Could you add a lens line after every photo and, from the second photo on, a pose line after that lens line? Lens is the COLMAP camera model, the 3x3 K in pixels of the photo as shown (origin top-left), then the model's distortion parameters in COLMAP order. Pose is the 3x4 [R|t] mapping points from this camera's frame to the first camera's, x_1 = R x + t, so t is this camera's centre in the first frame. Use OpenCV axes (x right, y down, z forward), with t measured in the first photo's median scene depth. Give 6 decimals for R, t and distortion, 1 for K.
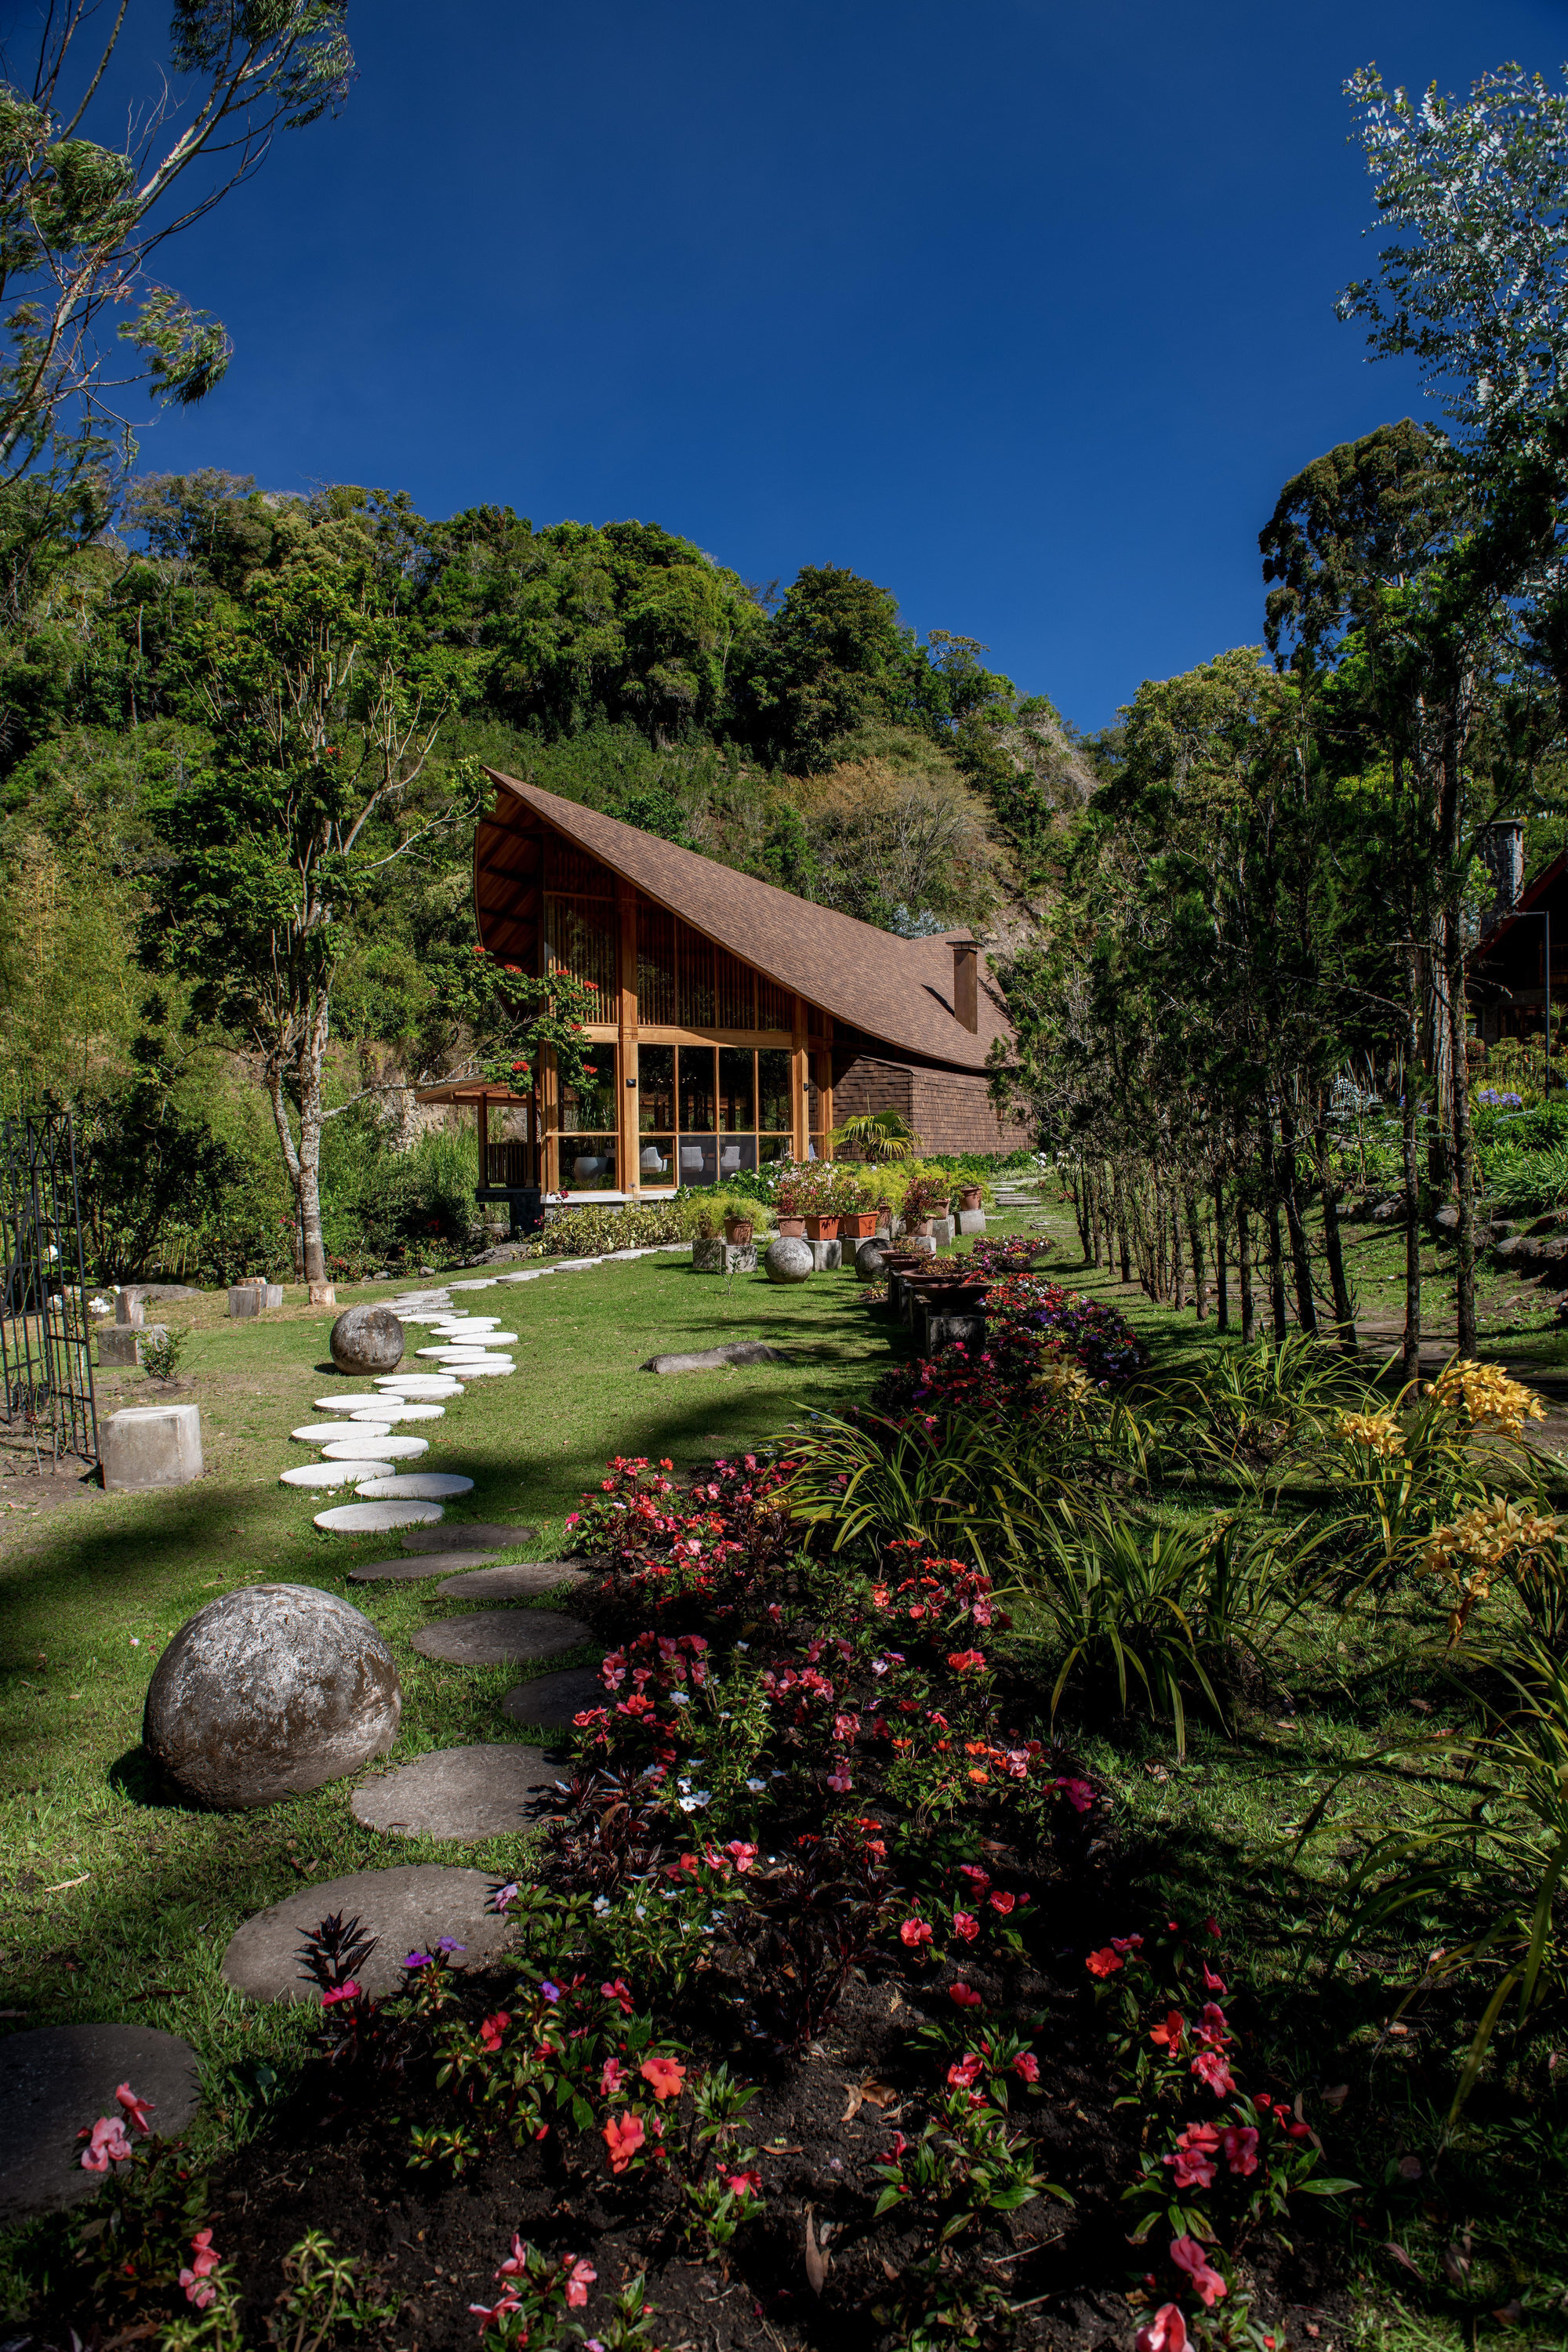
lens RADIAL K [[1603.8, 0, 784.3], [0, 1603.8, 1205.5], [0, 0, 1]] dist [-0.046124, -0.004481]
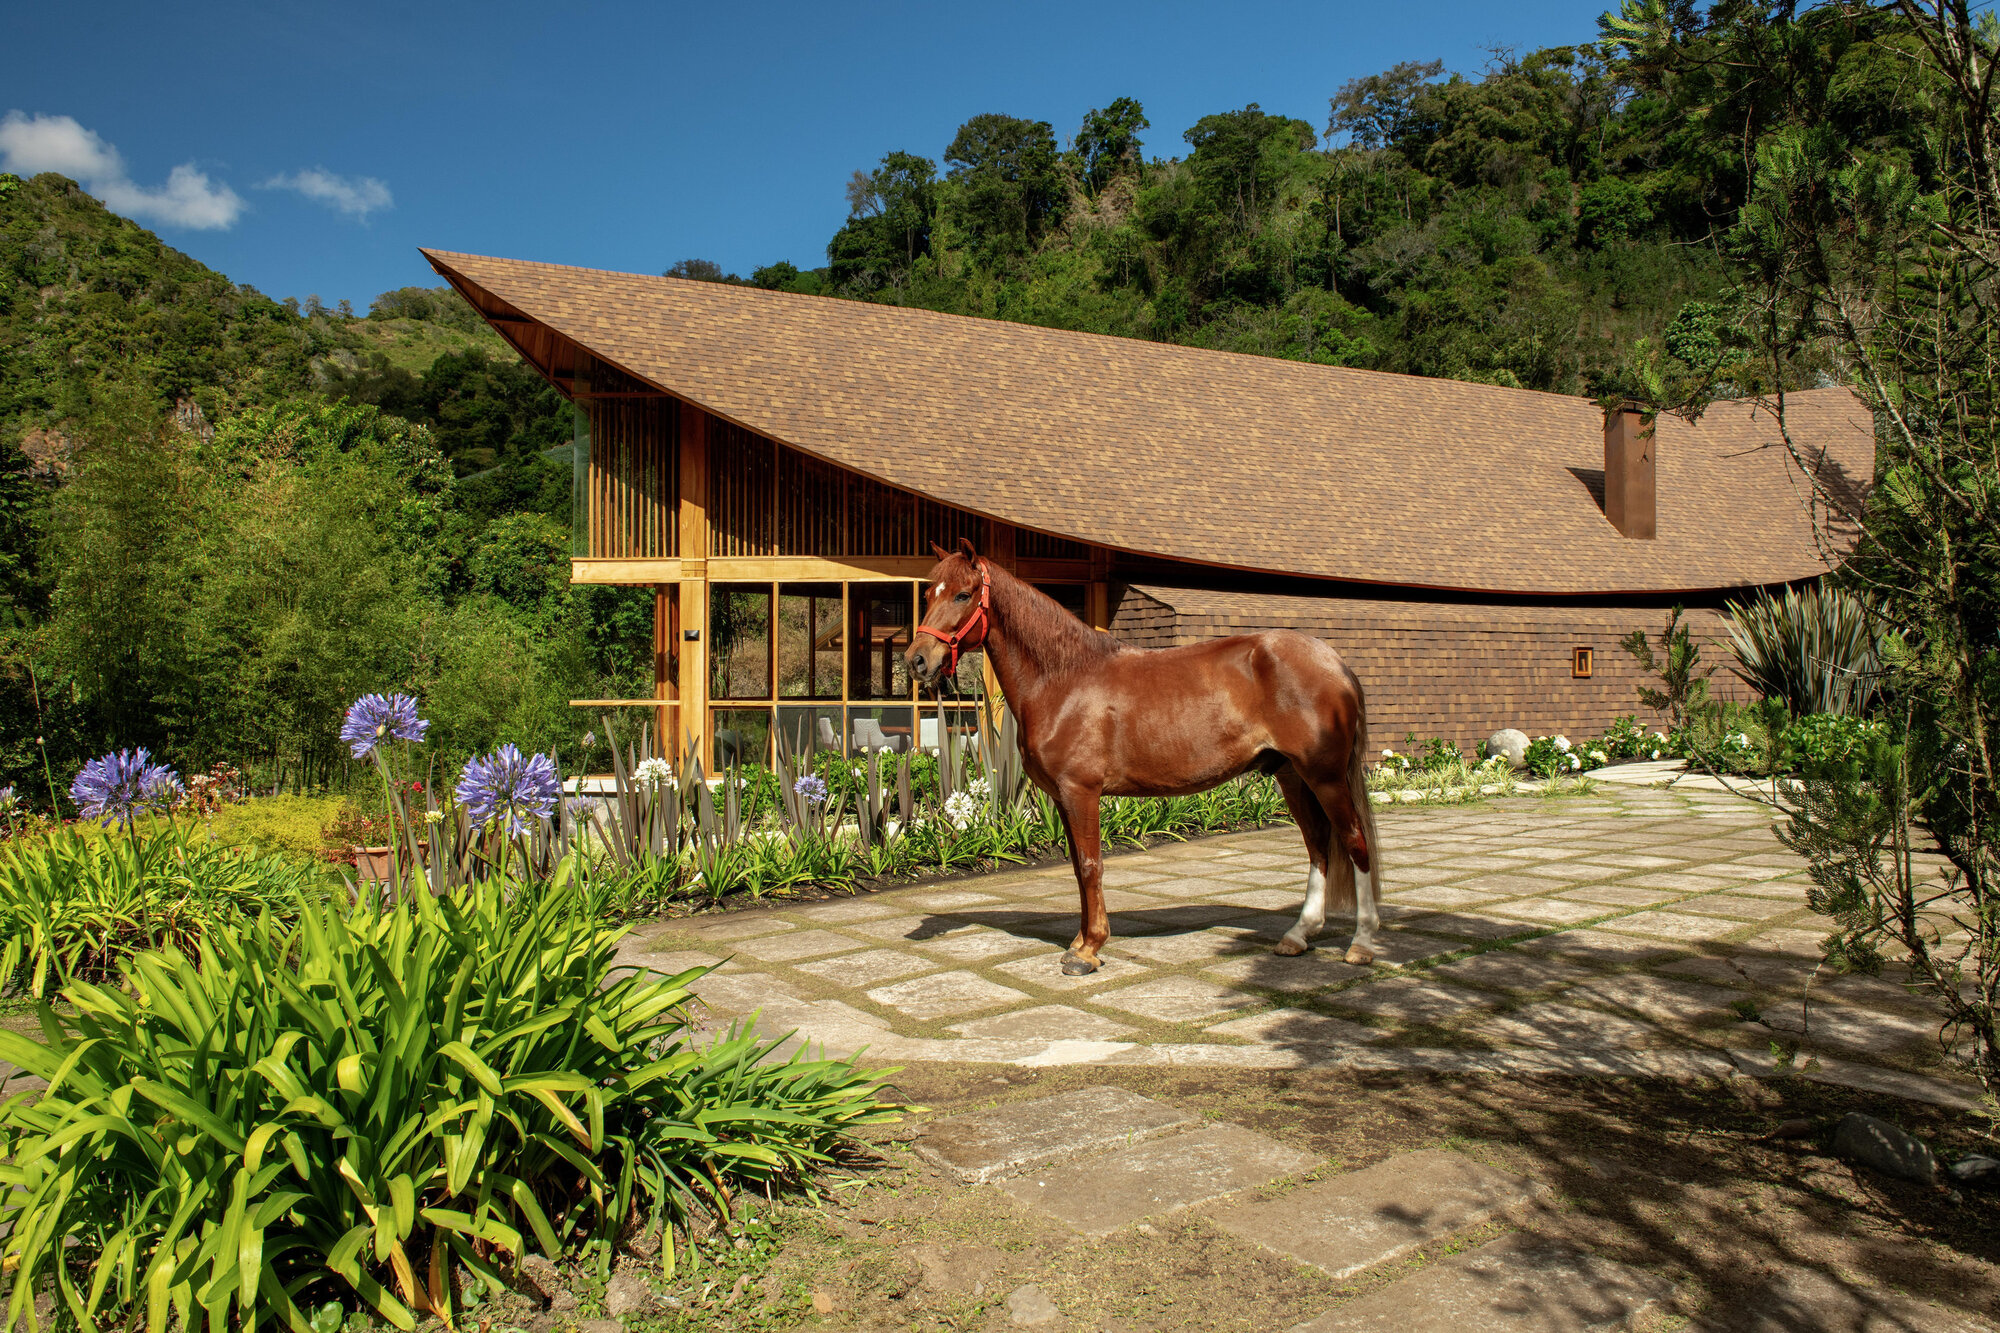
lens RADIAL K [[1363.8, 0, 1000.0], [0, 1363.8, 666.5], [0, 0, 1]] dist [-0.046124, -0.004481]
pose [[0.730960, 0.014037, -0.682276, 0.184534], [-0.035920, 0.999194, -0.017926, -0.023162], [0.681475, 0.037611, 0.730875, 0.265803]]
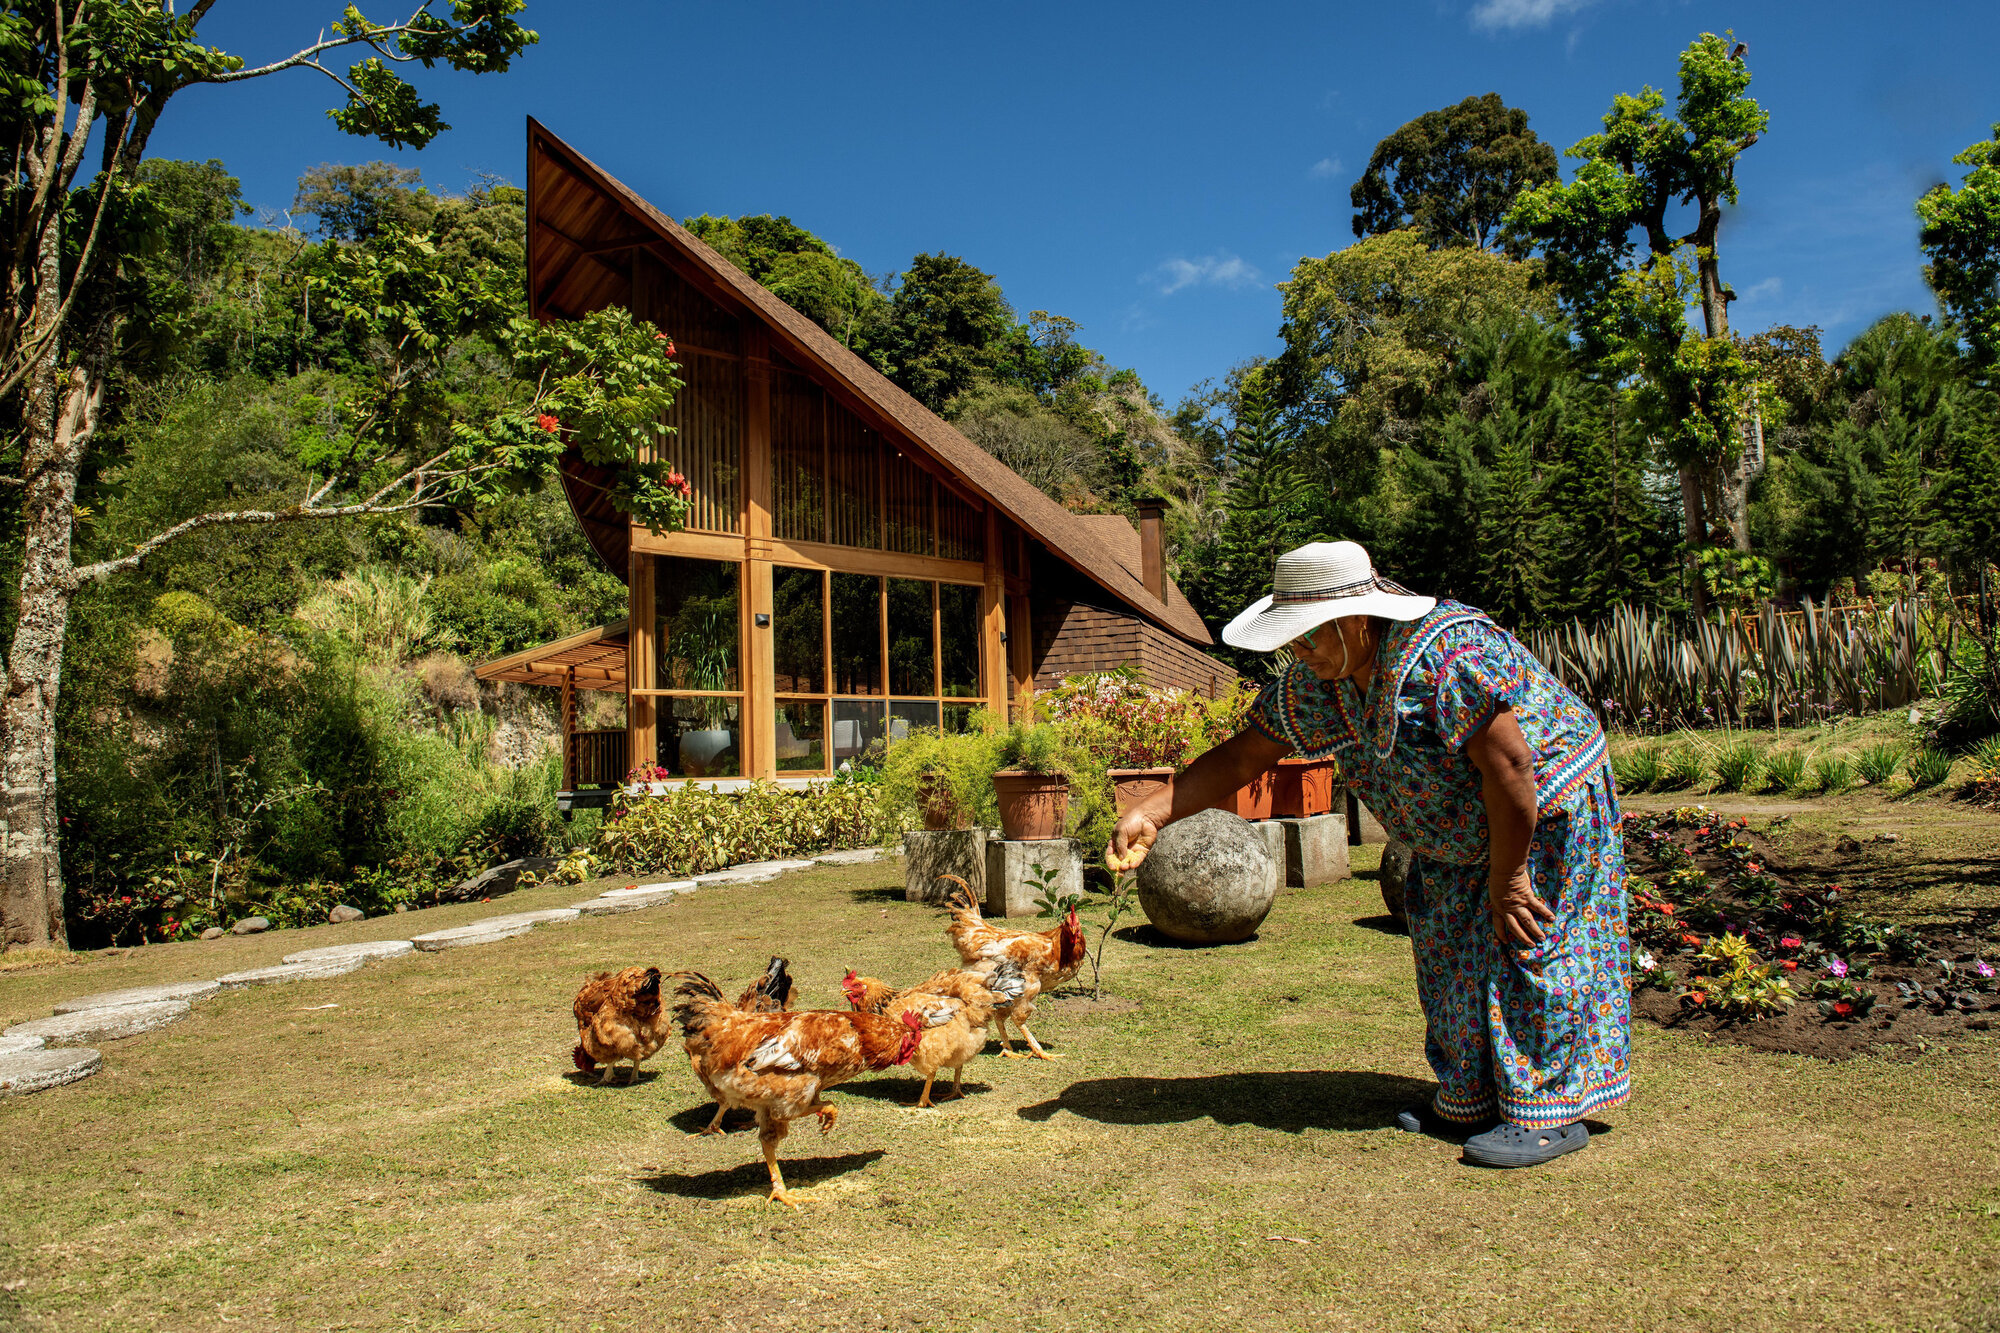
lens RADIAL K [[1363.8, 0, 1000.0], [0, 1363.8, 666.5], [0, 0, 1]] dist [-0.046124, -0.004481]
pose [[0.996998, -0.011273, 0.076597, -0.016271], [0.020261, 0.992855, -0.117593, 0.005660], [-0.074724, 0.118792, 0.990103, 0.176352]]
